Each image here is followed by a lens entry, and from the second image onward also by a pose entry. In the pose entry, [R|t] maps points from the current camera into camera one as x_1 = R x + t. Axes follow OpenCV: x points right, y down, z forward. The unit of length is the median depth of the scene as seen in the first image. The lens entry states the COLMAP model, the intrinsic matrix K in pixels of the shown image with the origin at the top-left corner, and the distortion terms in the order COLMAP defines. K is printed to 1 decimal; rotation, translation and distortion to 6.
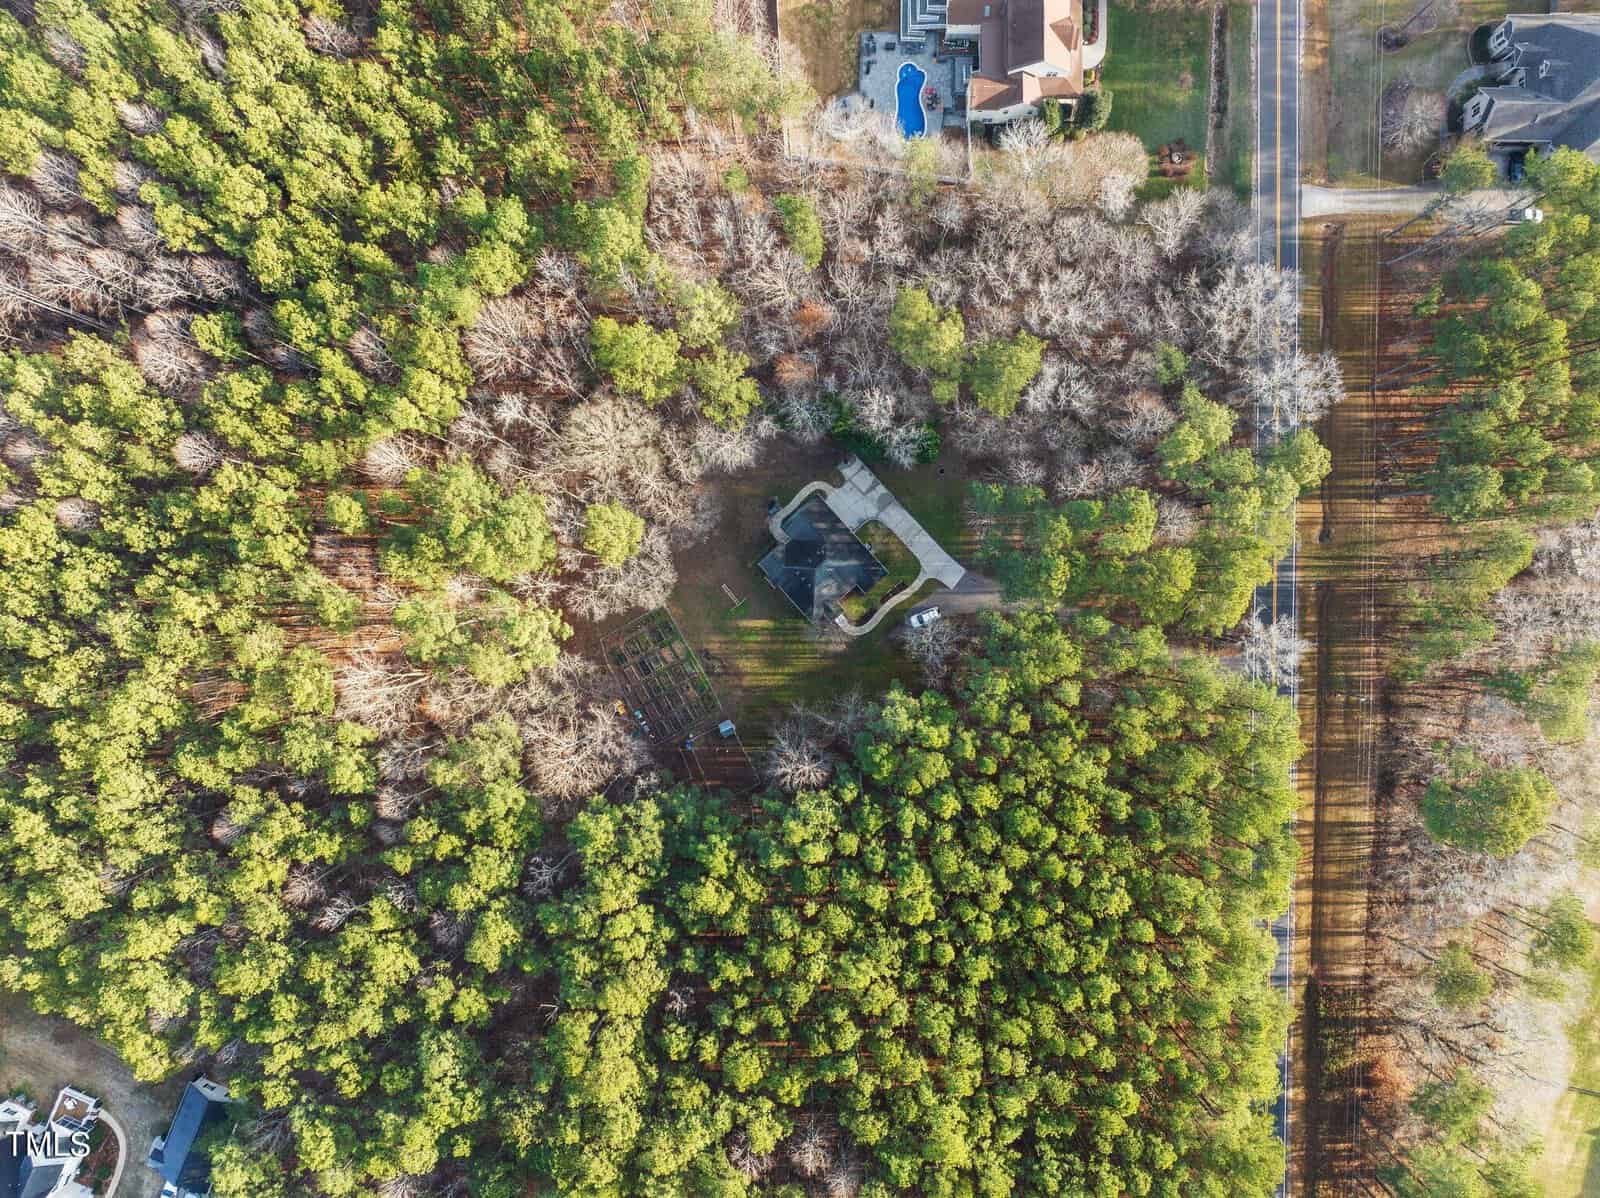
lens RADIAL K [[1134.4, 0, 811.2], [0, 1134.4, 602.5], [0, 0, 1]] dist [-0.040980, 0.000278]
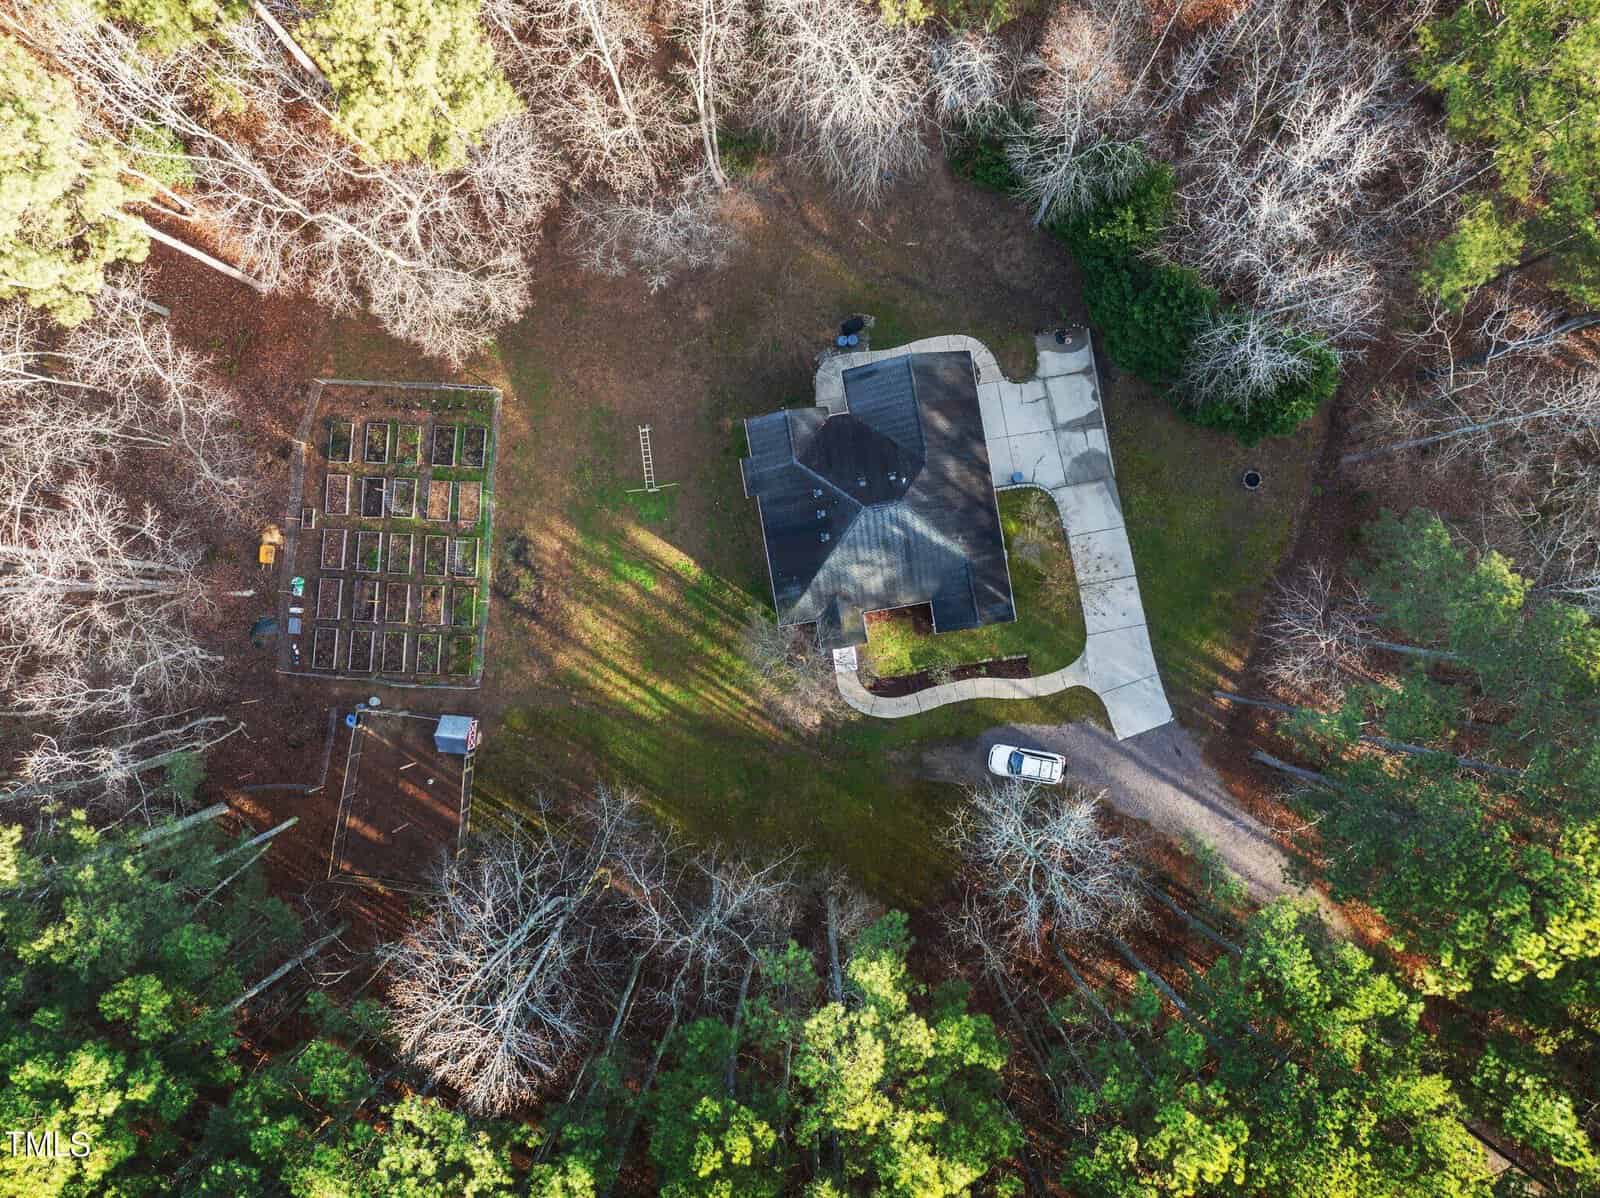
lens RADIAL K [[1134.4, 0, 811.2], [0, 1134.4, 602.5], [0, 0, 1]] dist [-0.040980, 0.000278]
pose [[0.844449, 0.535625, -0.003443, 0.006662], [-0.535632, 0.844399, -0.009420, 0.009590], [-0.002138, 0.009799, 0.999950, 0.600867]]
